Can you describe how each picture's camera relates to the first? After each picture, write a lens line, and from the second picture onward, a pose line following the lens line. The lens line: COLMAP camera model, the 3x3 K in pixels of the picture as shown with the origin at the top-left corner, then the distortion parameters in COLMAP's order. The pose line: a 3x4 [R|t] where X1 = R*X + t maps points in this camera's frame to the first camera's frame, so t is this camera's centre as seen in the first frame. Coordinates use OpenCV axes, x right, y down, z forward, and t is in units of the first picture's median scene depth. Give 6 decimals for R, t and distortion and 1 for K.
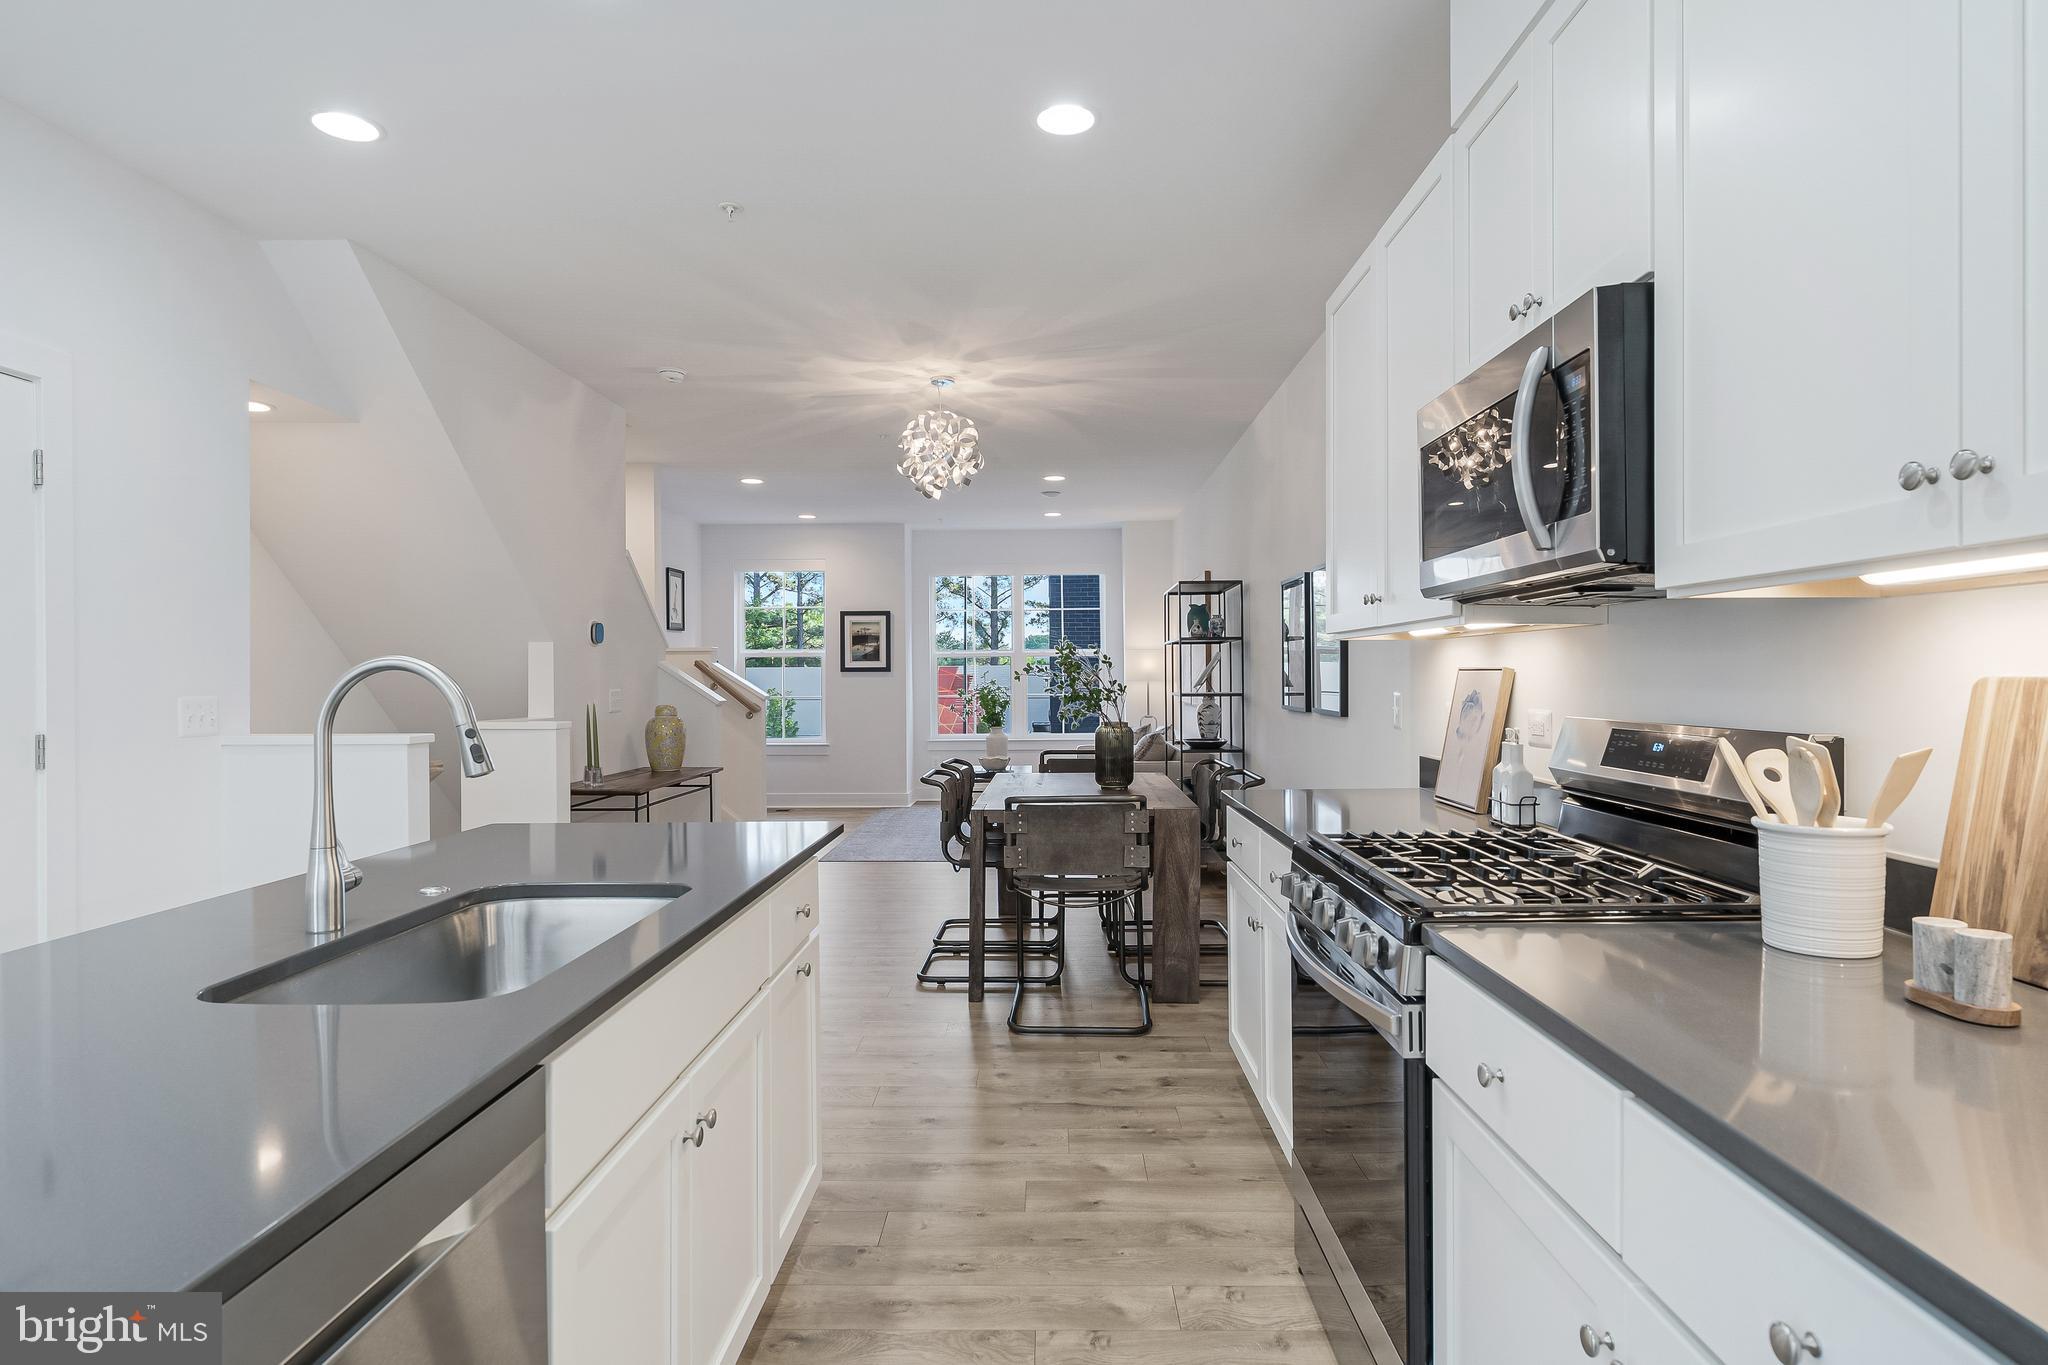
lens RADIAL K [[1096.8, 0, 1022.1], [0, 1096.8, 681.0], [0, 0, 1]] dist [-0.000737, 0.001155]
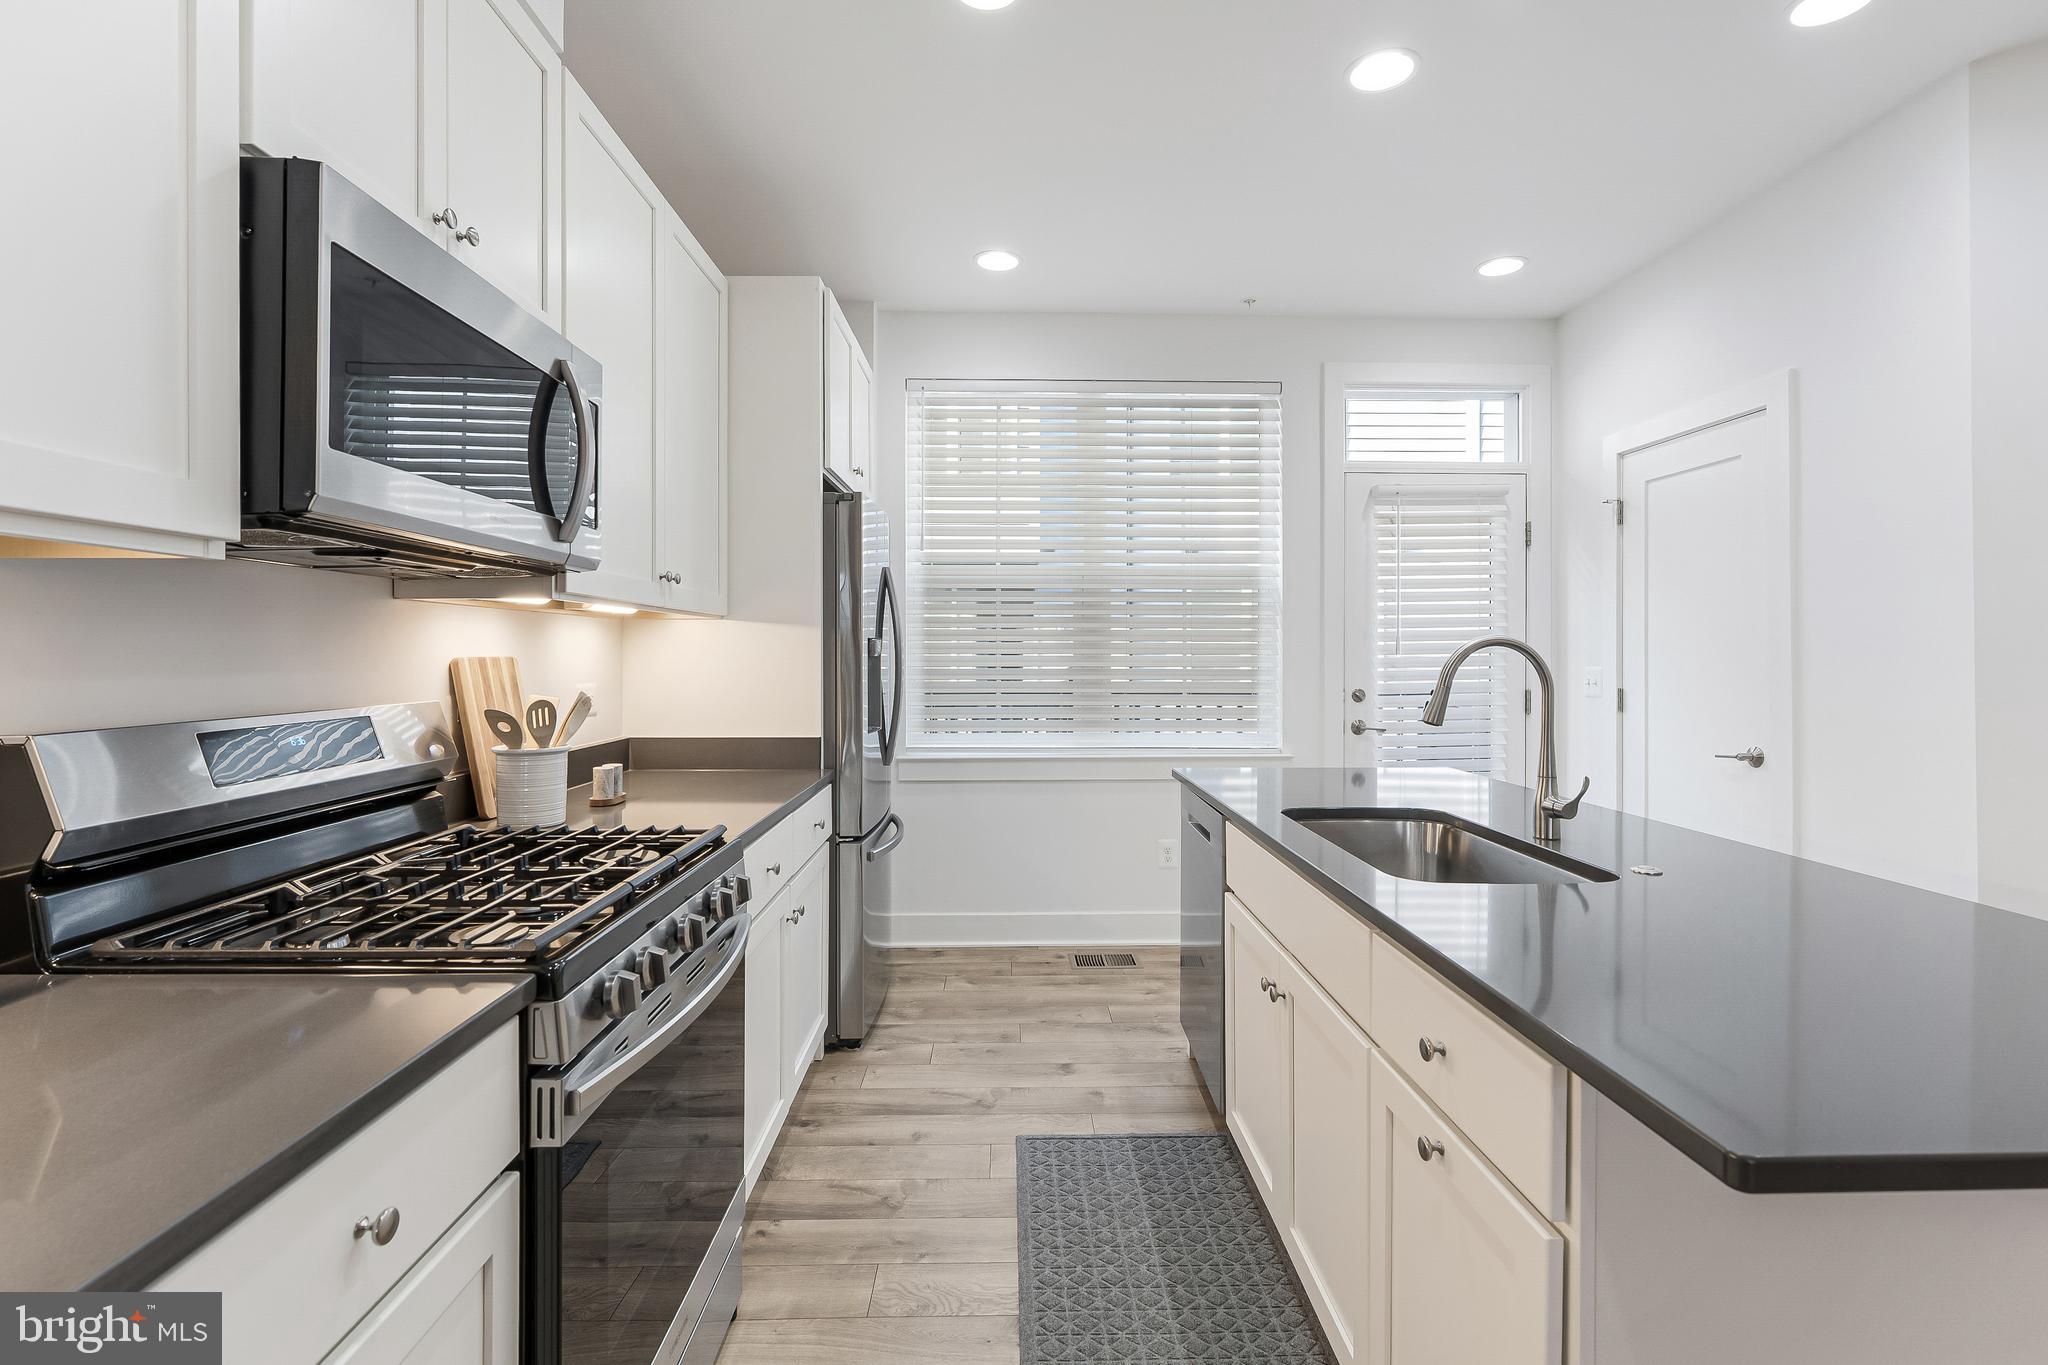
lens RADIAL K [[936.8, 0, 1034.4], [0, 936.8, 653.3], [0, 0, 1]] dist [0.002406, -0.001989]
pose [[-0.998358, 0.004964, -0.057070, 0.029884], [0.004636, 0.999972, 0.005871, -0.004605], [0.057098, 0.005596, -0.998353, 1.058586]]
